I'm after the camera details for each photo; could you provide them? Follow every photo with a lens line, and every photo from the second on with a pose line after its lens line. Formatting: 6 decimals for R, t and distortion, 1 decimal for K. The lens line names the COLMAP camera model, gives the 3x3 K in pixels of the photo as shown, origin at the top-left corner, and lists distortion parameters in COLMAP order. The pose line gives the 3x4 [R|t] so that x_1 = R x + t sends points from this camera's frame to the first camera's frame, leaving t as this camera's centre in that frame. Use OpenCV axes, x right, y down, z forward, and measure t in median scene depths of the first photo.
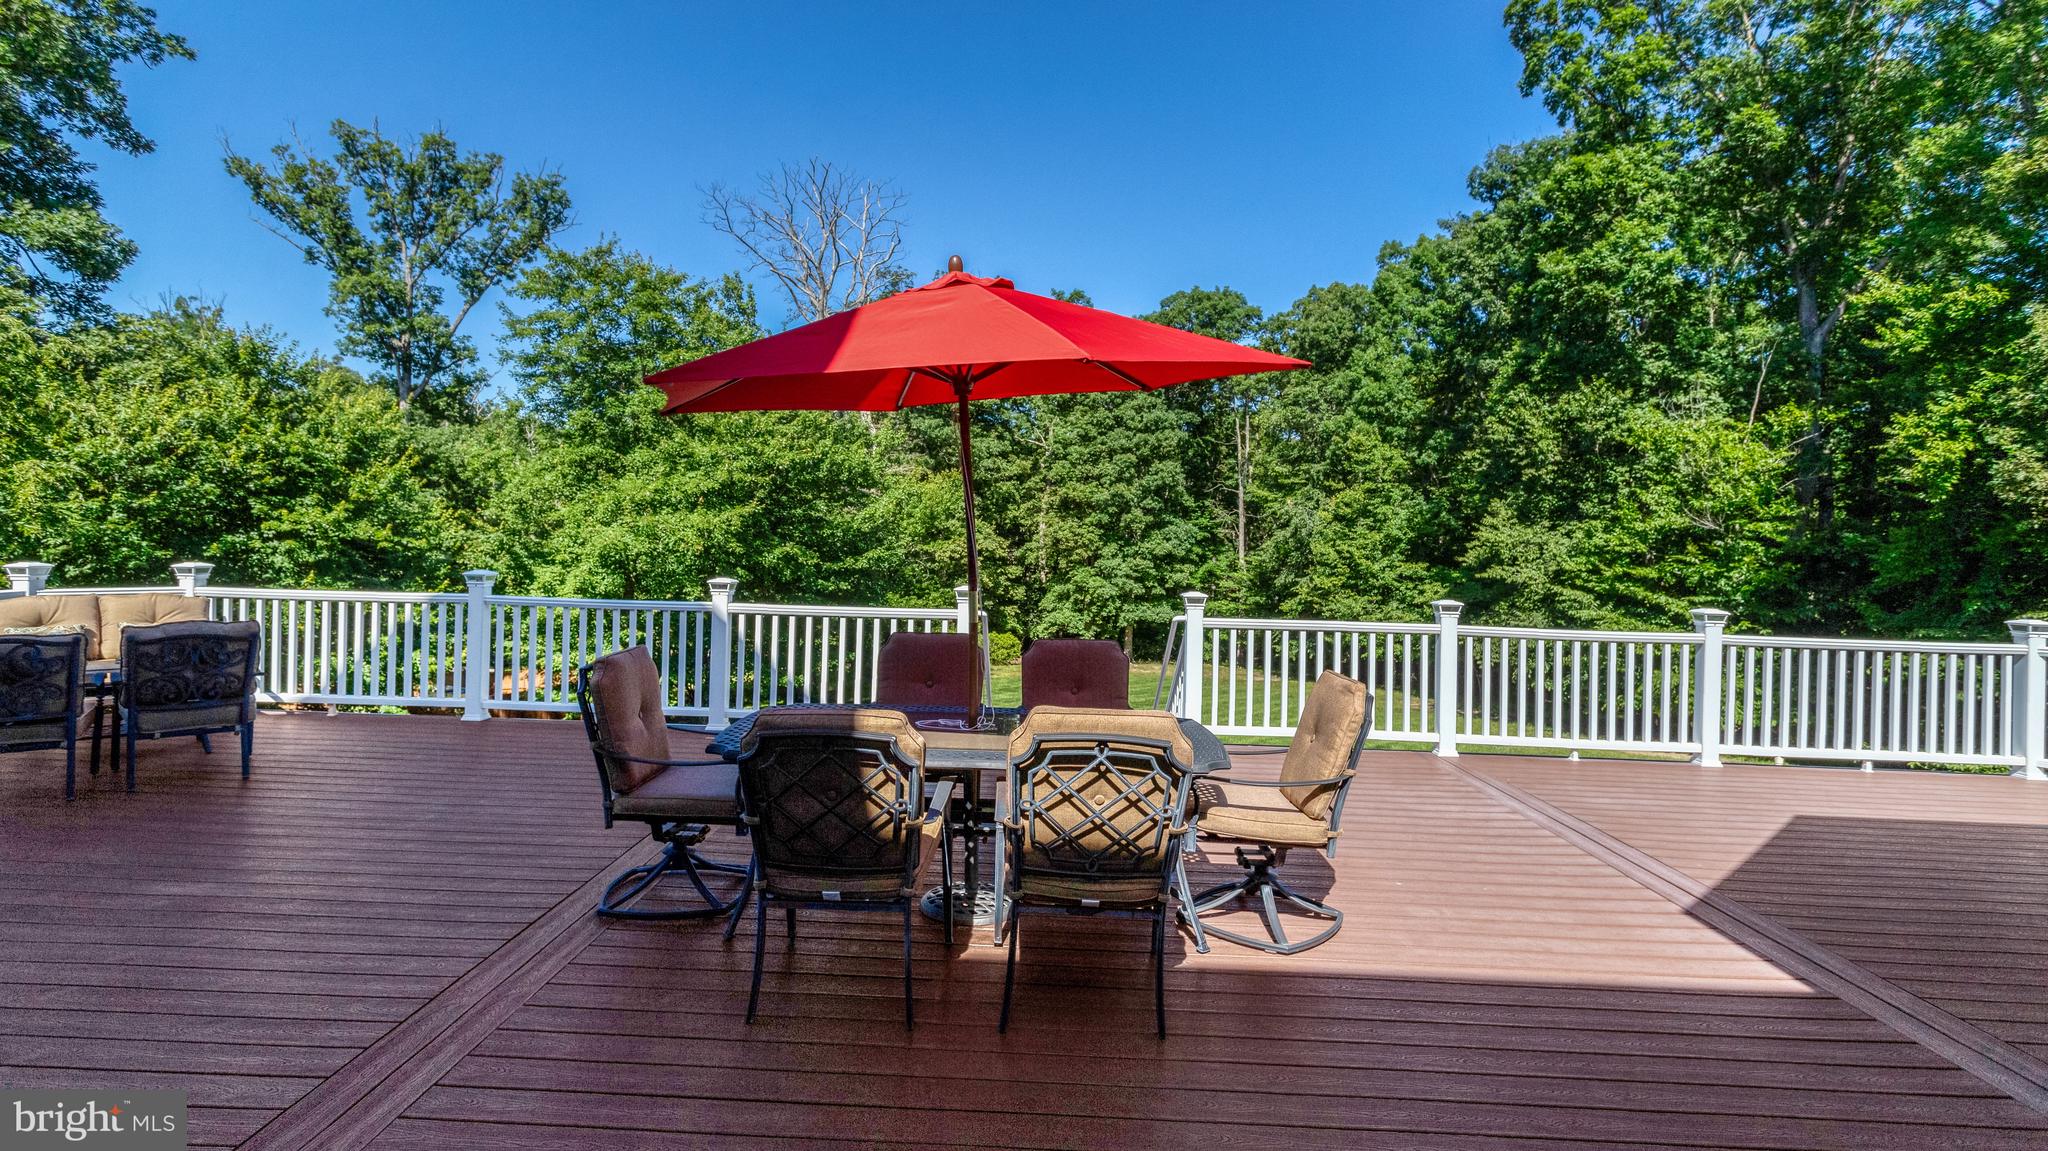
lens RADIAL K [[978.9, 0, 1021.2], [0, 978.9, 544.6], [0, 0, 1]] dist [-0.004543, 0.002187]
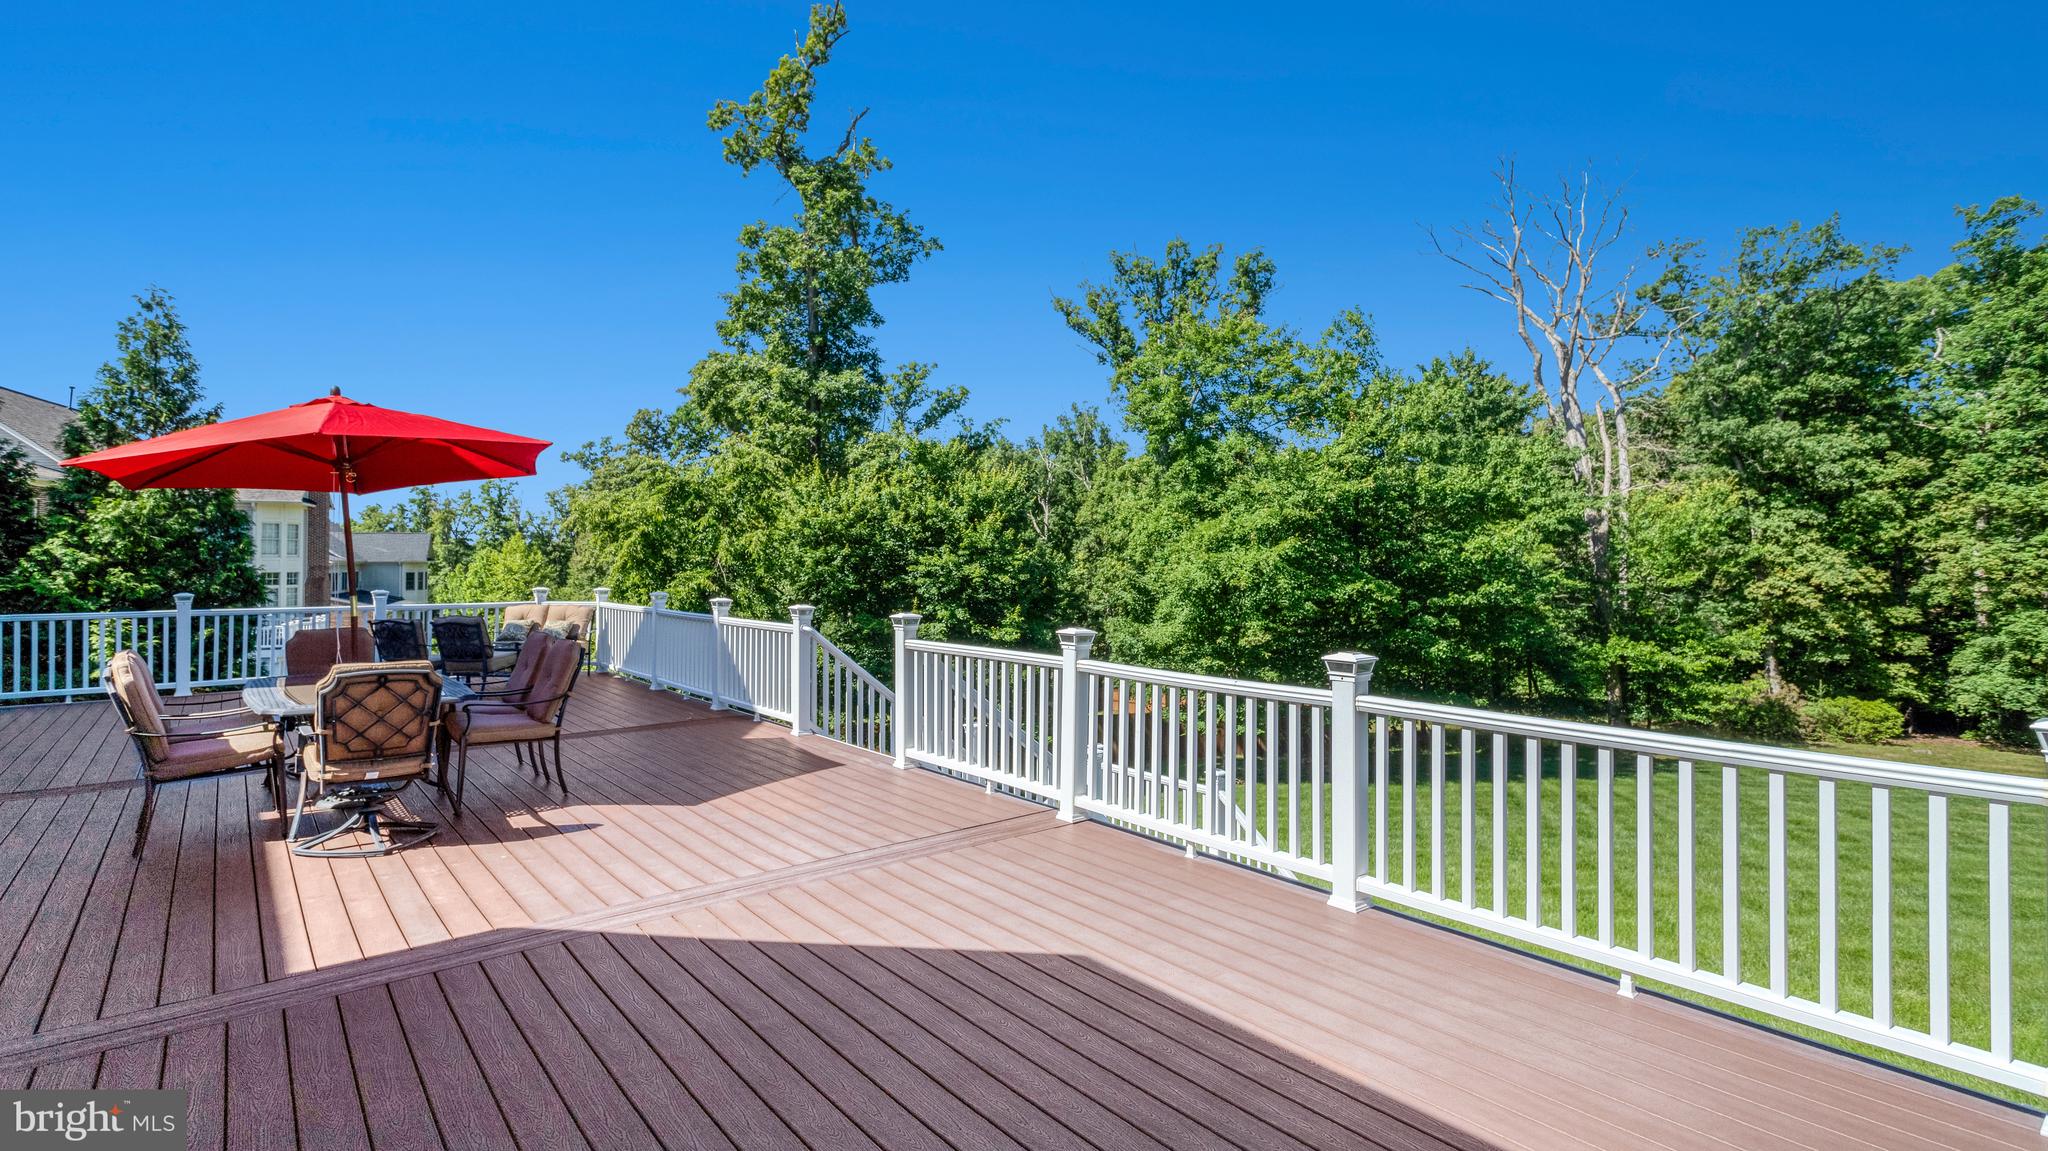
lens RADIAL K [[978.9, 0, 1006.8], [0, 978.9, 550.1], [0, 0, 1]] dist [-0.004543, 0.002187]
pose [[0.656597, -0.031743, -0.753573, 0.150086], [0.006442, 0.999314, -0.036481, 0.002963], [0.754214, 0.019099, 0.656351, 0.061649]]
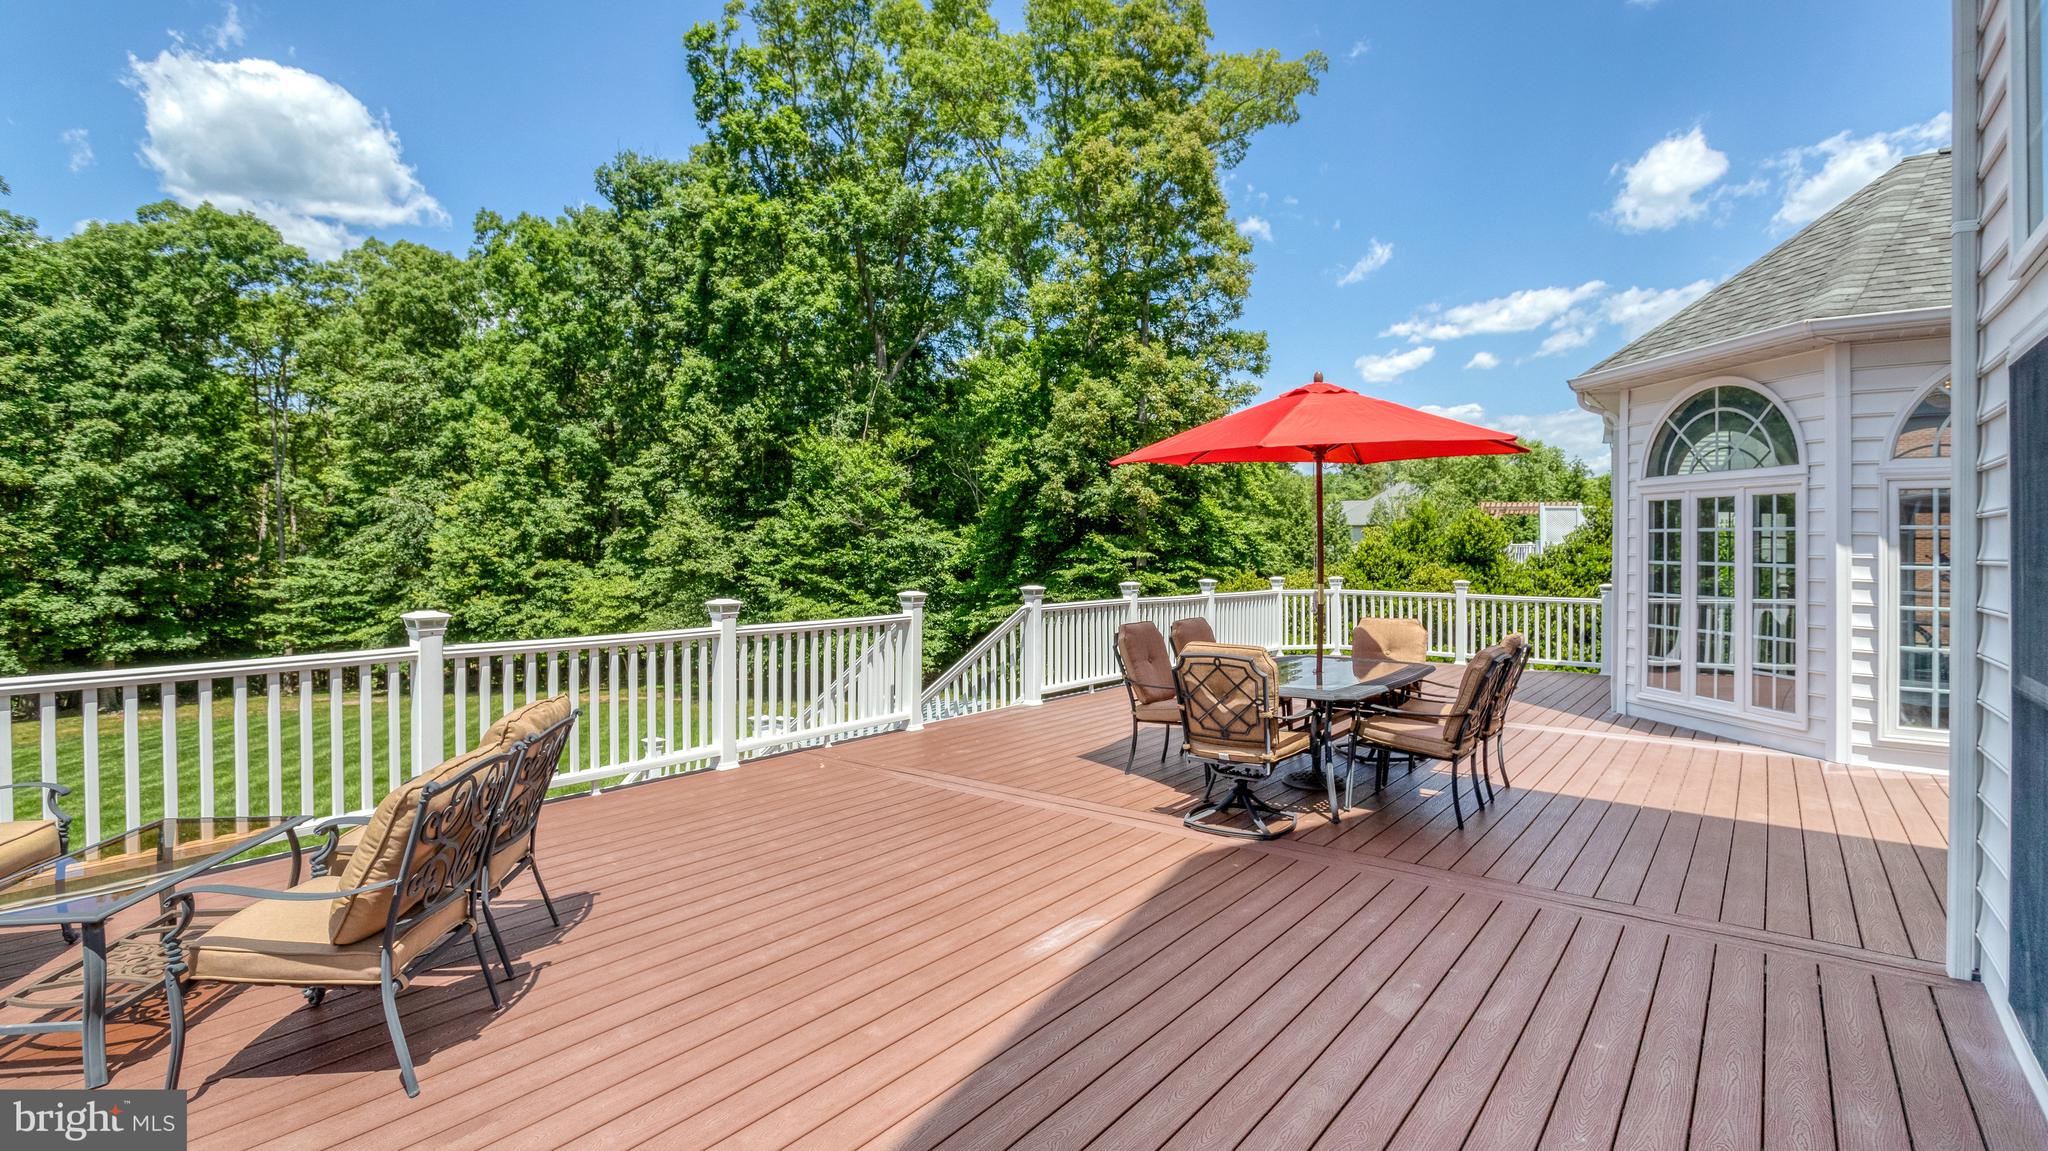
lens RADIAL K [[978.9, 0, 1041.2], [0, 978.9, 581.6], [0, 0, 1]] dist [-0.004543, 0.002187]
pose [[0.577398, -0.051372, 0.814845, -0.112559], [0.013449, 0.998482, 0.053419, -0.004390], [-0.816352, -0.019885, 0.577212, 0.036067]]
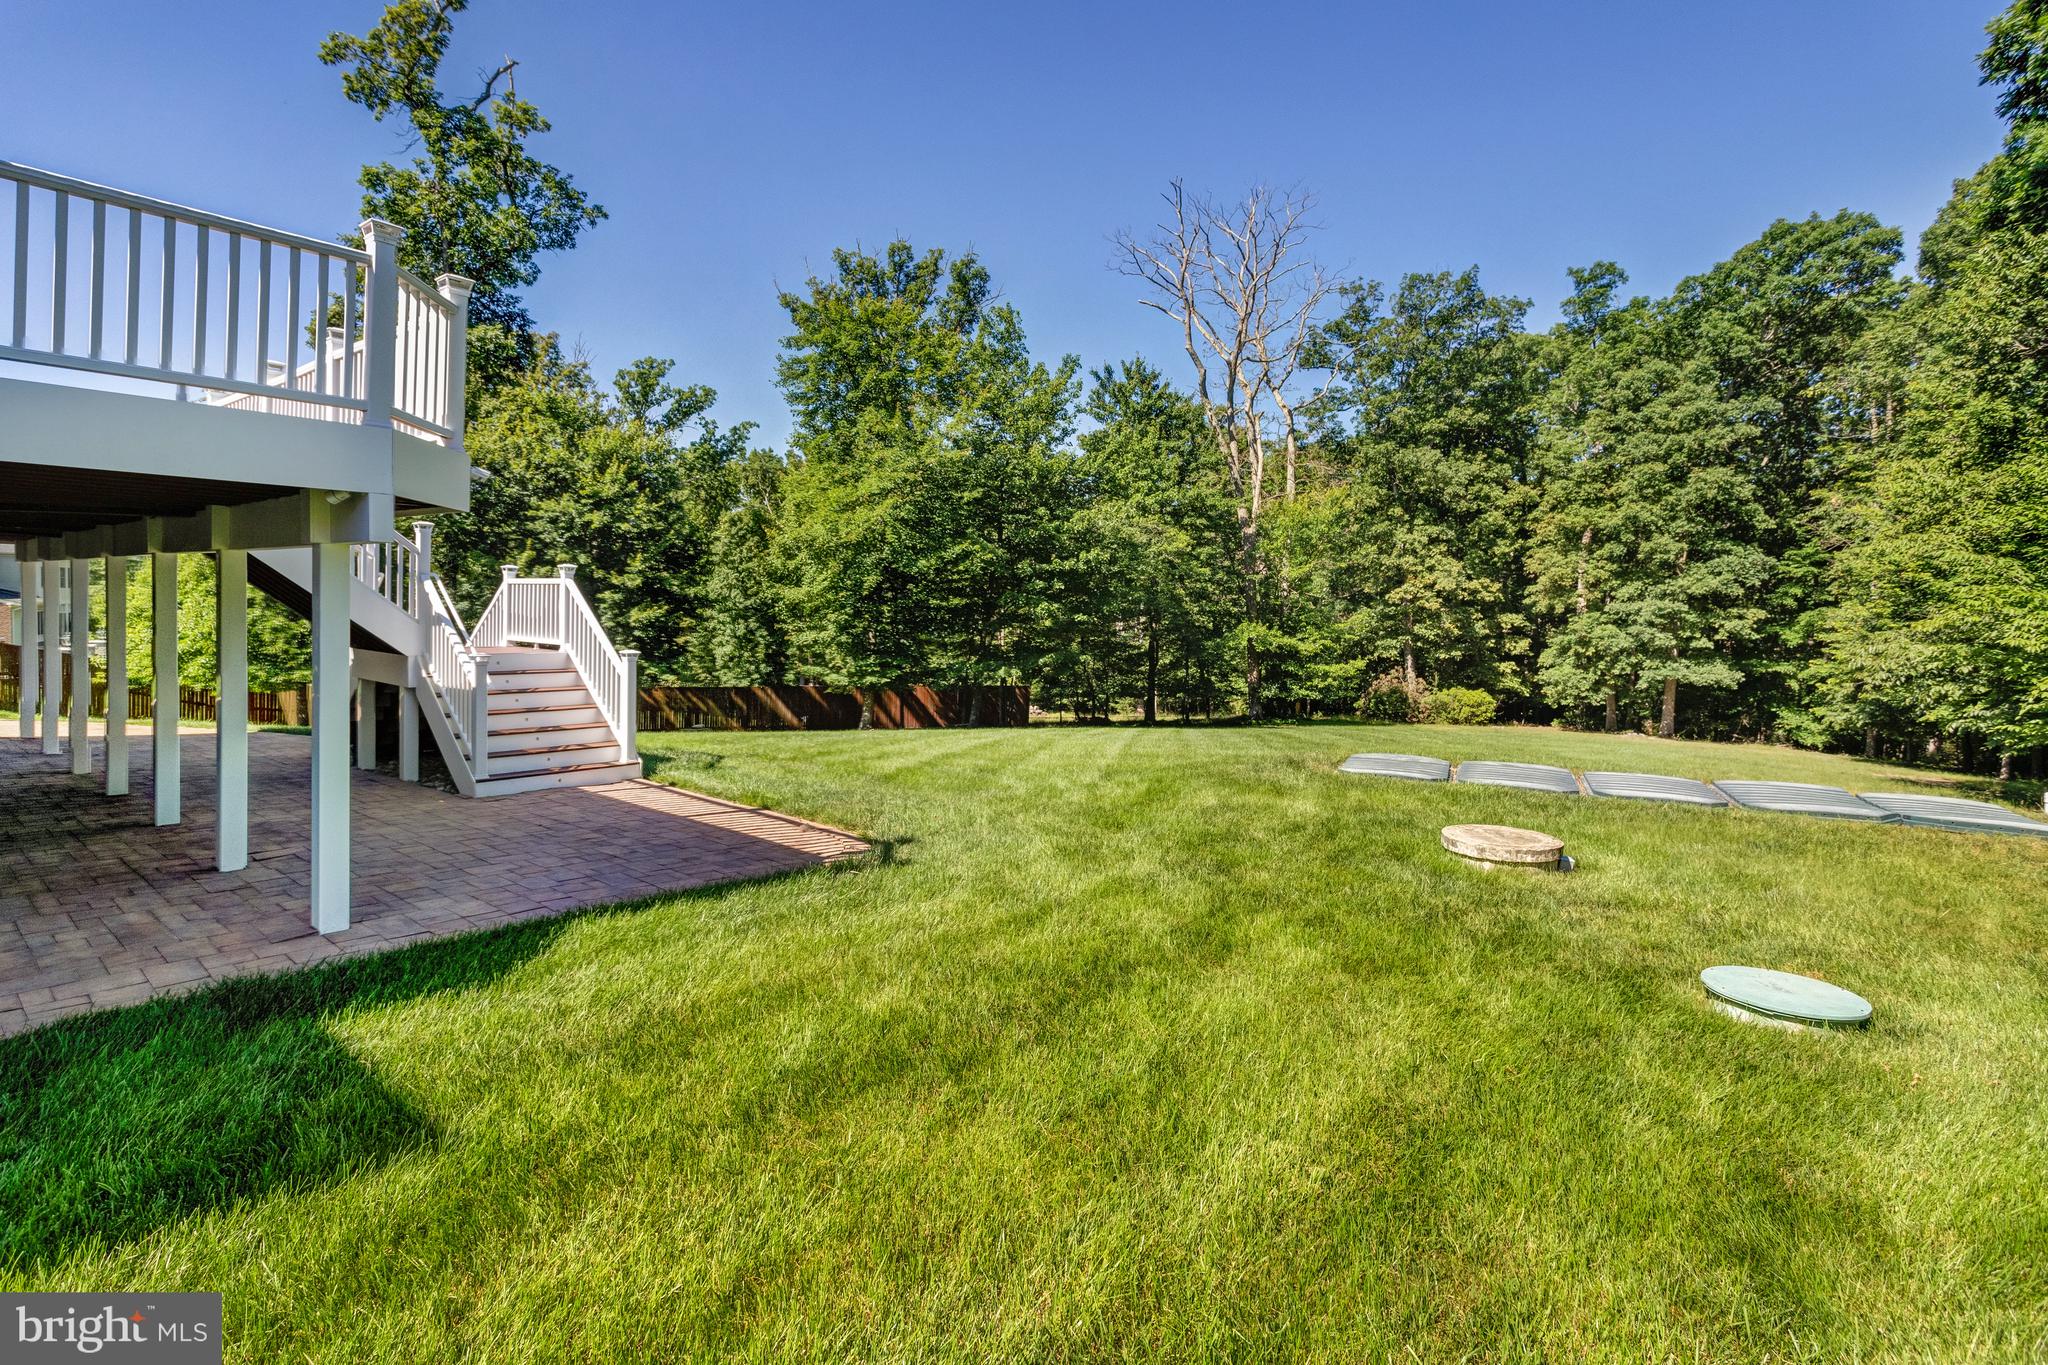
lens RADIAL K [[1011.0, 0, 1011.1], [0, 1011.0, 670.6], [0, 0, 1]] dist [-0.010499, 0.001425]
pose [[0.782802, 0.029021, -0.621594, 0.286898], [-0.006244, 0.999228, 0.038788, 0.057906], [0.622240, -0.026482, 0.782378, 0.089150]]
